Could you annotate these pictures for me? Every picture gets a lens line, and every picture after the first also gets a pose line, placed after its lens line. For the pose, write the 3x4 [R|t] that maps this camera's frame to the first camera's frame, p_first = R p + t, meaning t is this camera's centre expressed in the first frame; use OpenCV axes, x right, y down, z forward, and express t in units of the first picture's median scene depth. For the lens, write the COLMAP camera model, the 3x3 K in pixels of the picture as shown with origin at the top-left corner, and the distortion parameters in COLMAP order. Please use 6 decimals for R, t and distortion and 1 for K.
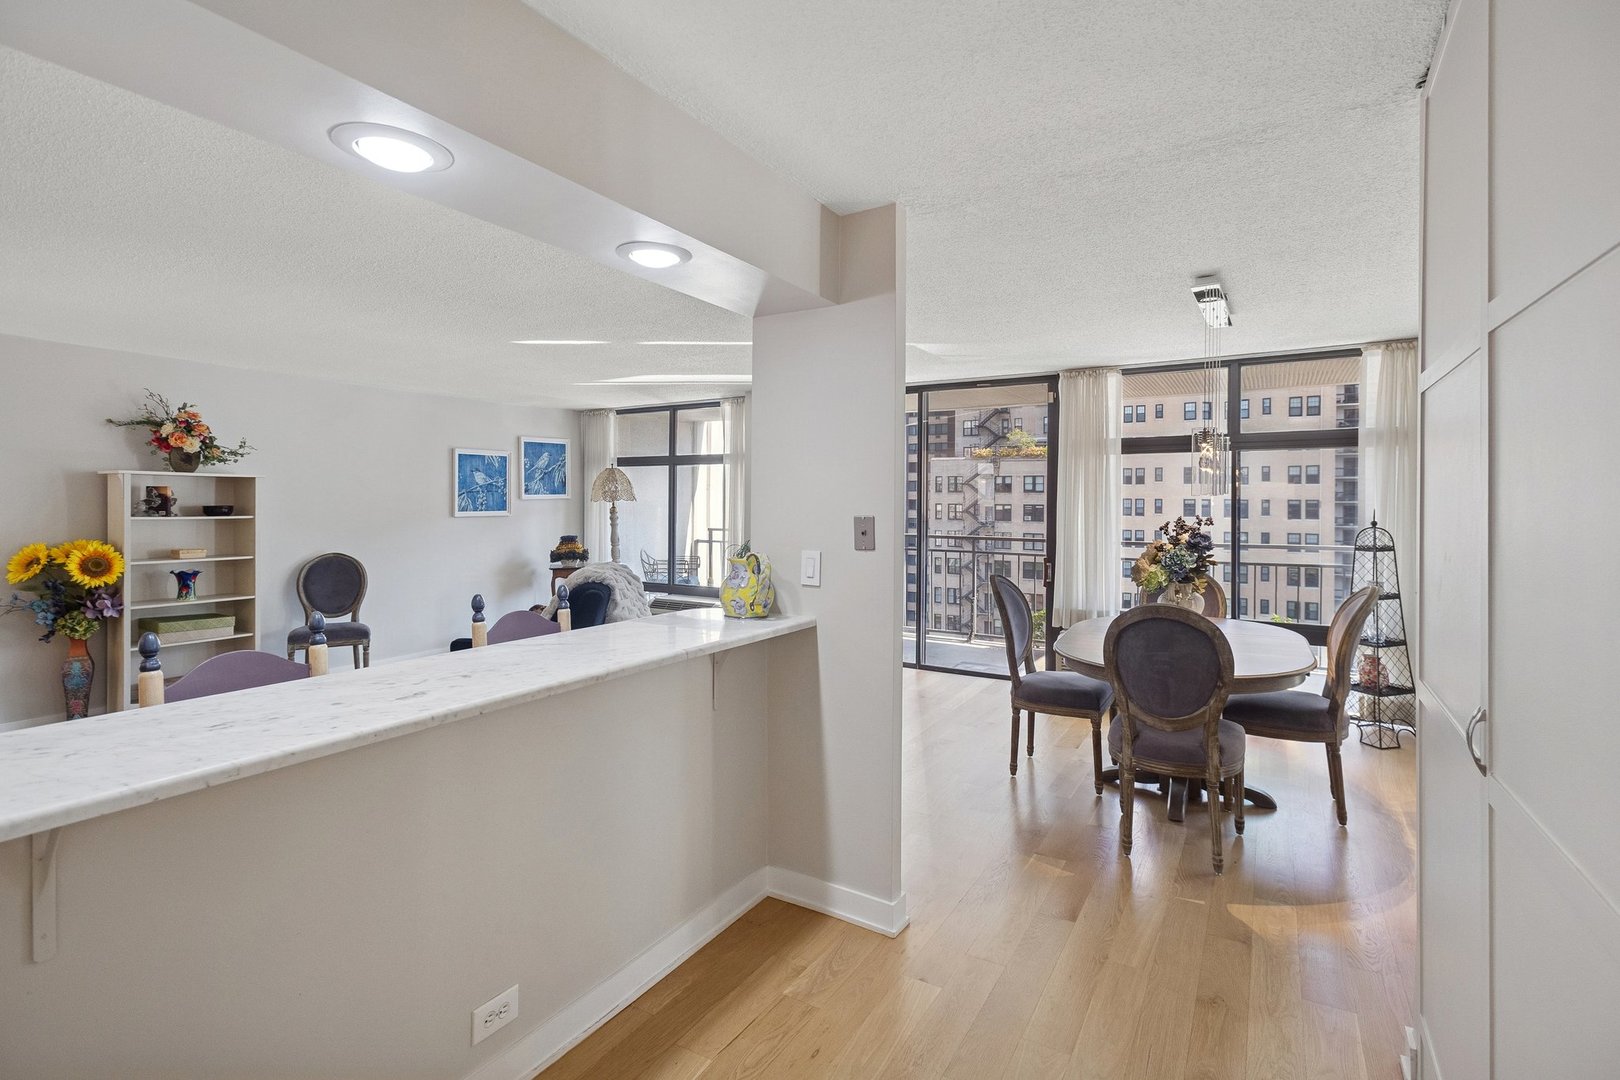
lens RADIAL K [[857.0, 0, 810.0], [0, 857.0, 540.0], [0, 0, 1]] dist [0.051456, 0.000094]
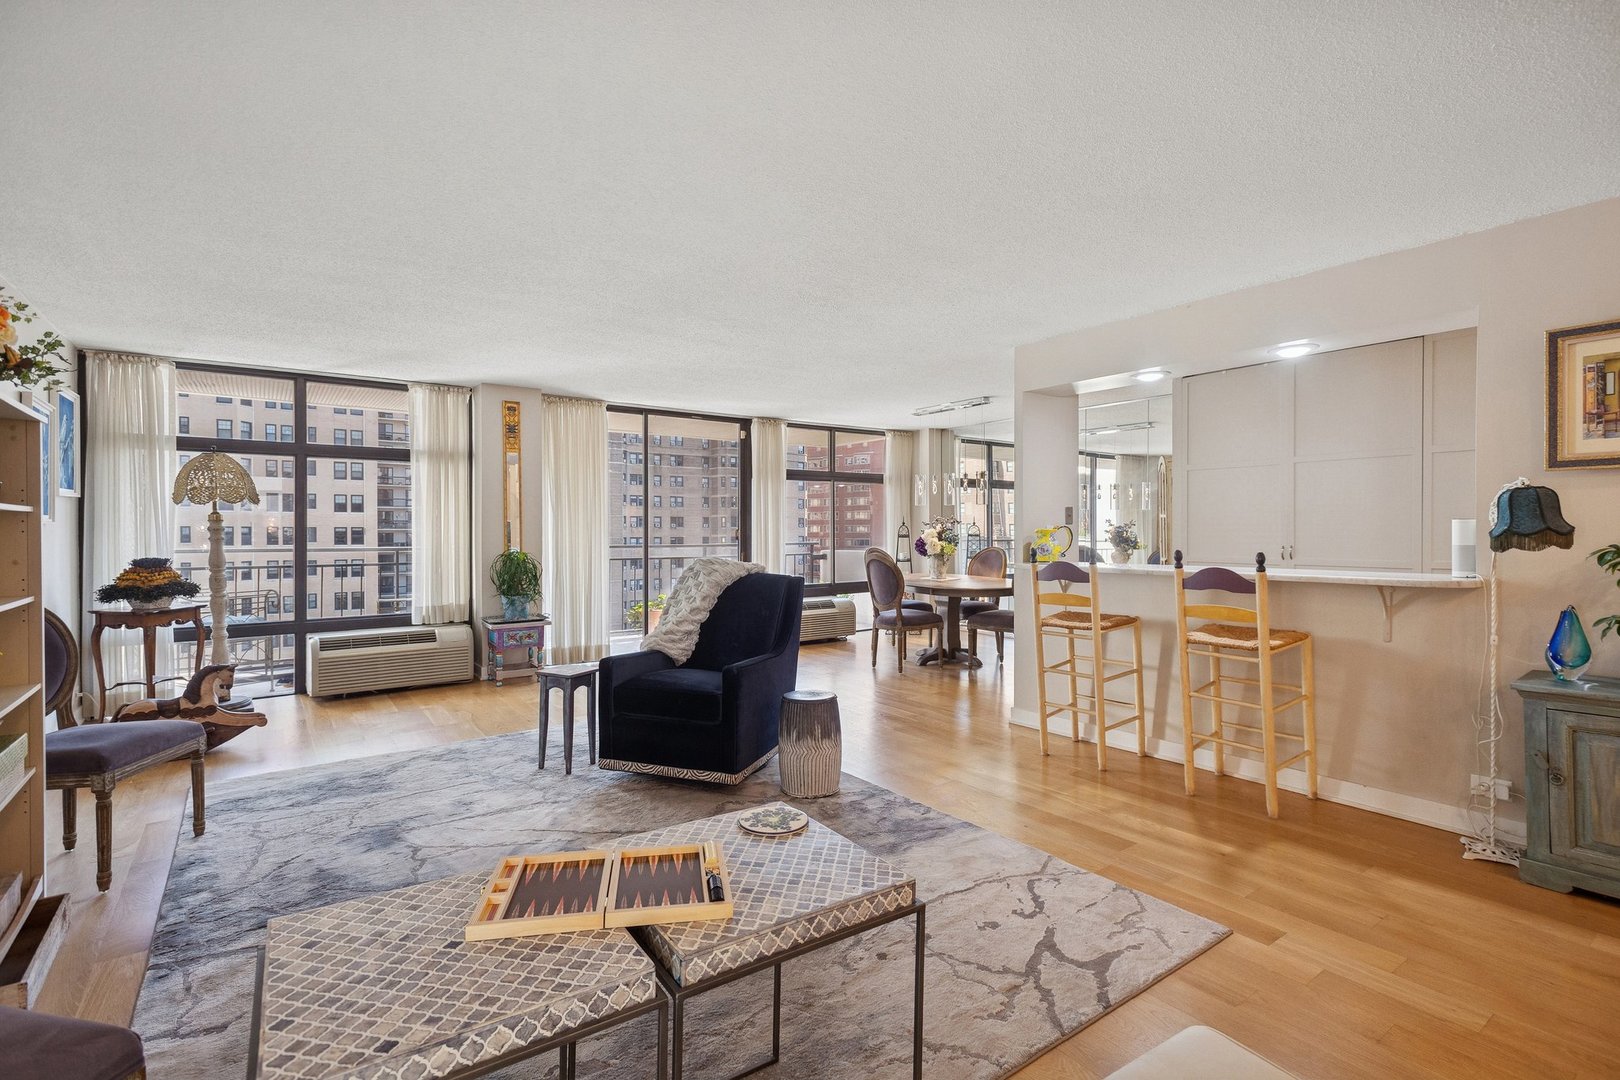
lens RADIAL K [[791.4, 0, 810.0], [0, 791.4, 540.0], [0, 0, 1]] dist [0.026637, -0.000134]
pose [[0.364485, -0.021919, 0.930951, -0.772254], [0.031651, 0.999437, 0.011140, -0.012291], [-0.930671, 0.025405, 0.364974, 0.427740]]
